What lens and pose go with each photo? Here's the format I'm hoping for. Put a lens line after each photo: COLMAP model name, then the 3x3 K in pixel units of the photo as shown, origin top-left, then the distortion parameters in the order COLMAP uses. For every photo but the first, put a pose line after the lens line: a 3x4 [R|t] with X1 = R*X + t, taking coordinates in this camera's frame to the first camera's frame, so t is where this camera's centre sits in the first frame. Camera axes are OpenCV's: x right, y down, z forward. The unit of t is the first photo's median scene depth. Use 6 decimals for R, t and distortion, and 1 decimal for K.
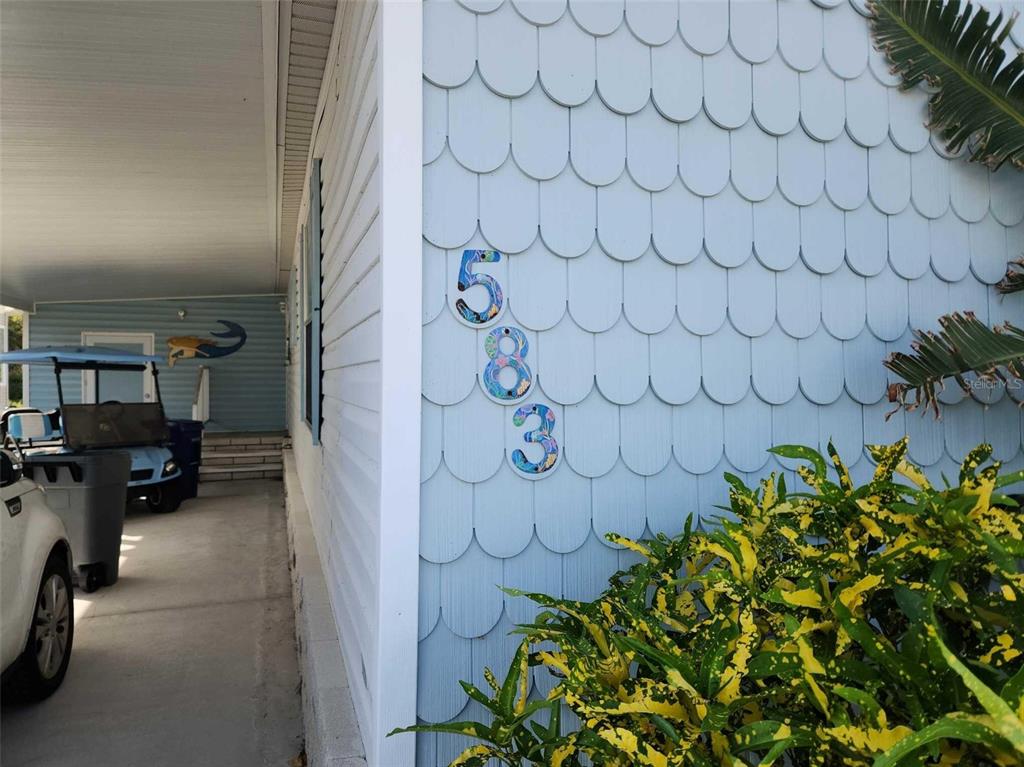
lens RADIAL K [[681.2, 0, 503.3], [0, 681.2, 381.0], [0, 0, 1]] dist [0.097611, -0.092996]
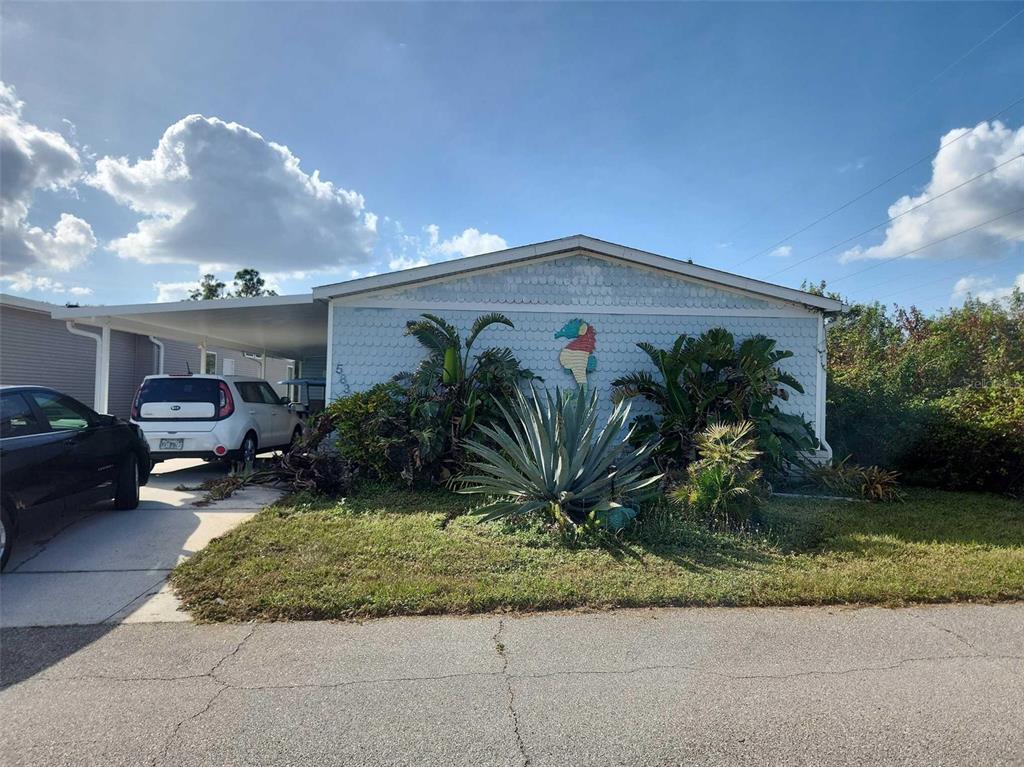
lens RADIAL K [[681.2, 0, 503.3], [0, 681.2, 381.0], [0, 0, 1]] dist [0.097611, -0.092996]
pose [[0.945746, 0.013283, -0.324635, 3.774598], [-0.030775, 0.998334, -0.048807, 0.283005], [0.323445, 0.056149, 0.944579, -5.092767]]
